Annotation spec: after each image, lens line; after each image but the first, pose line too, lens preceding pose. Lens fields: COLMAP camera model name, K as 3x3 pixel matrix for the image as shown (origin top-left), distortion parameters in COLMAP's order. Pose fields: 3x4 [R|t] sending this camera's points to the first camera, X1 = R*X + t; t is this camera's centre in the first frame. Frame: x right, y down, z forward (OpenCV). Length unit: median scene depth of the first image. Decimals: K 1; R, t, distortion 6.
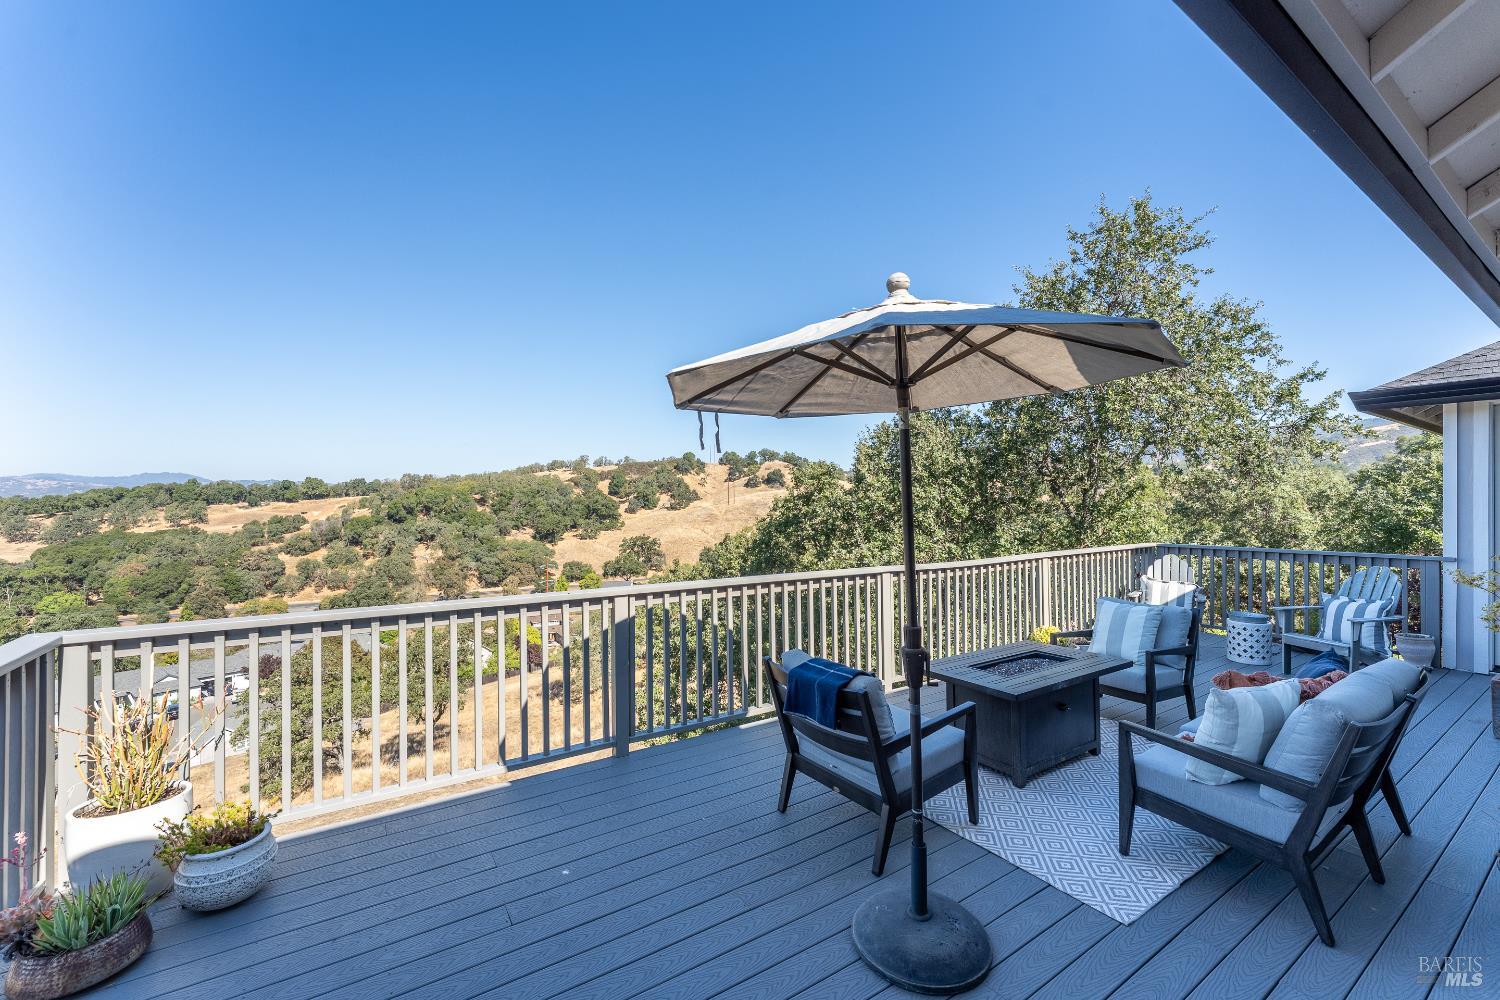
lens RADIAL K [[619.5, 0, 748.3], [0, 619.5, 481.3], [0, 0, 1]] dist [-0.001254, -0.000425]
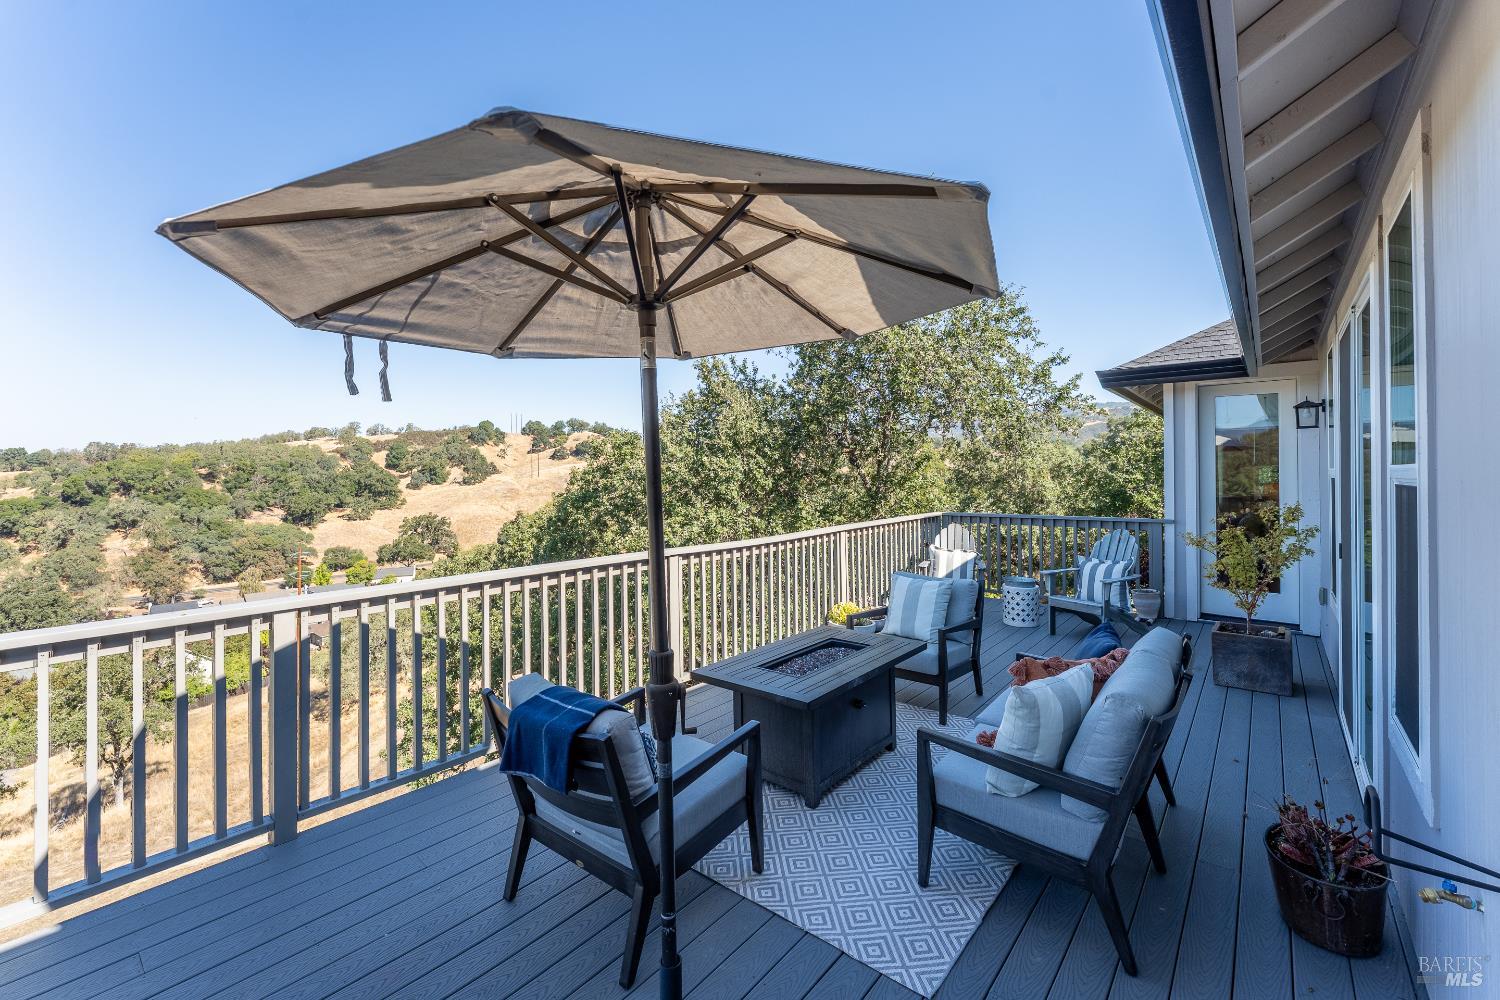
lens RADIAL K [[633.3, 0, 748.4], [0, 633.3, 436.9], [0, 0, 1]] dist [-0.000974, -0.000677]
pose [[0.956880, 0.010233, 0.290304, 0.041899], [-0.002678, 0.999648, -0.026410, 0.003153], [-0.290471, 0.024494, 0.956570, 0.078865]]
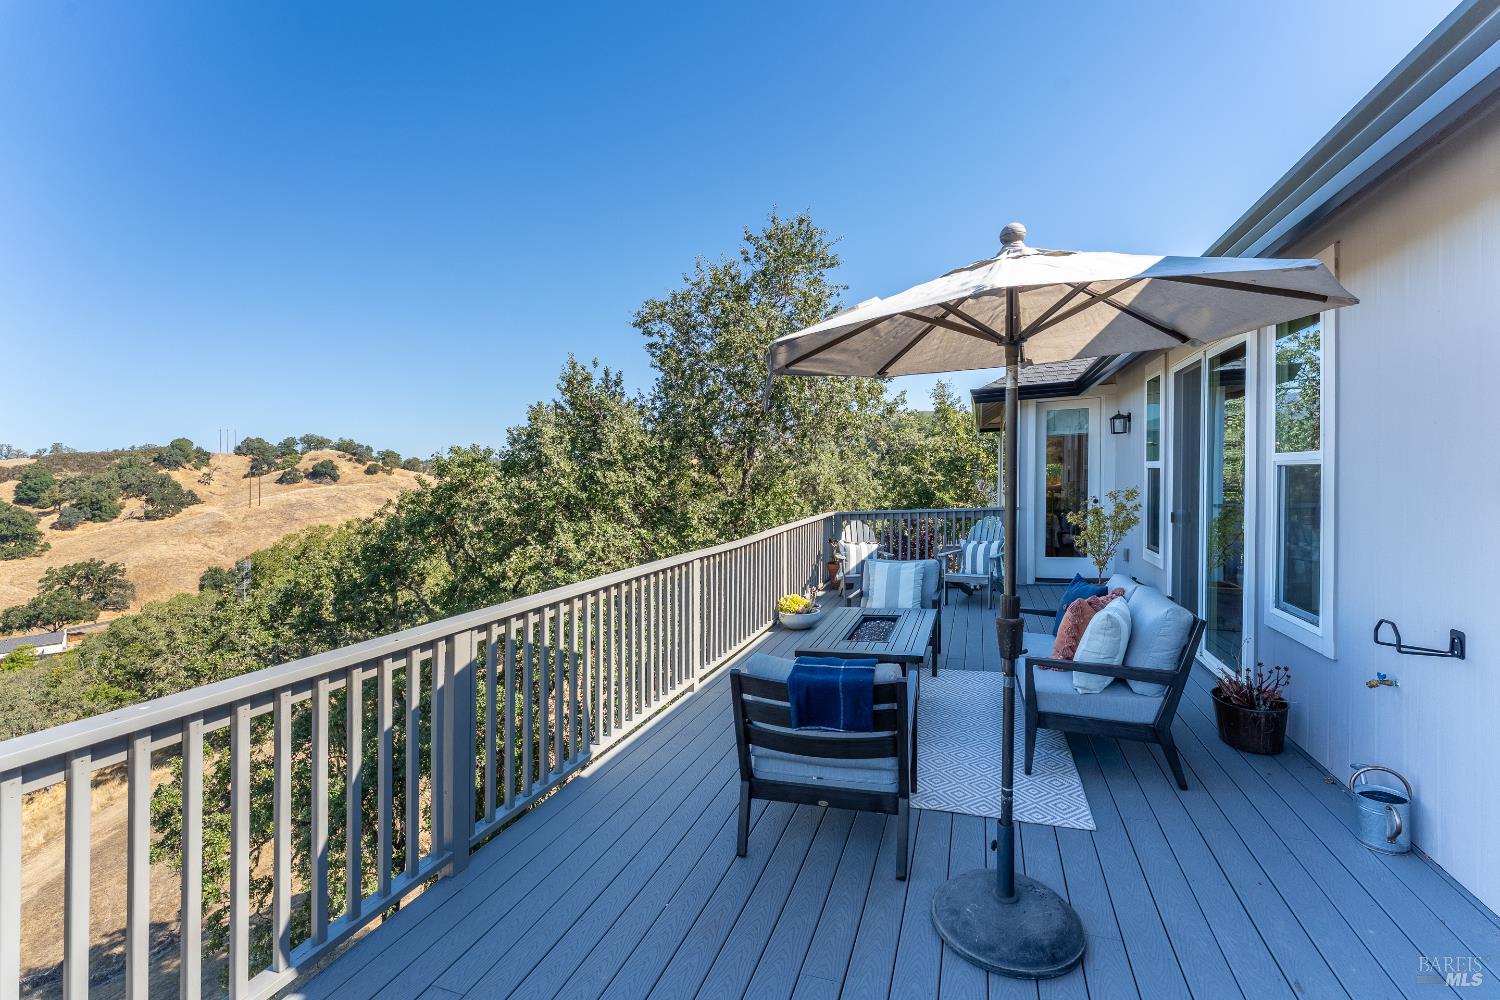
lens RADIAL K [[637.7, 0, 752.0], [0, 637.7, 460.3], [0, 0, 1]] dist [-0.000460, -0.000027]
pose [[0.798663, -0.015810, 0.601571, -0.179447], [0.024947, 0.999665, -0.006848, 0.006179], [-0.601261, 0.020476, 0.798790, 0.125404]]
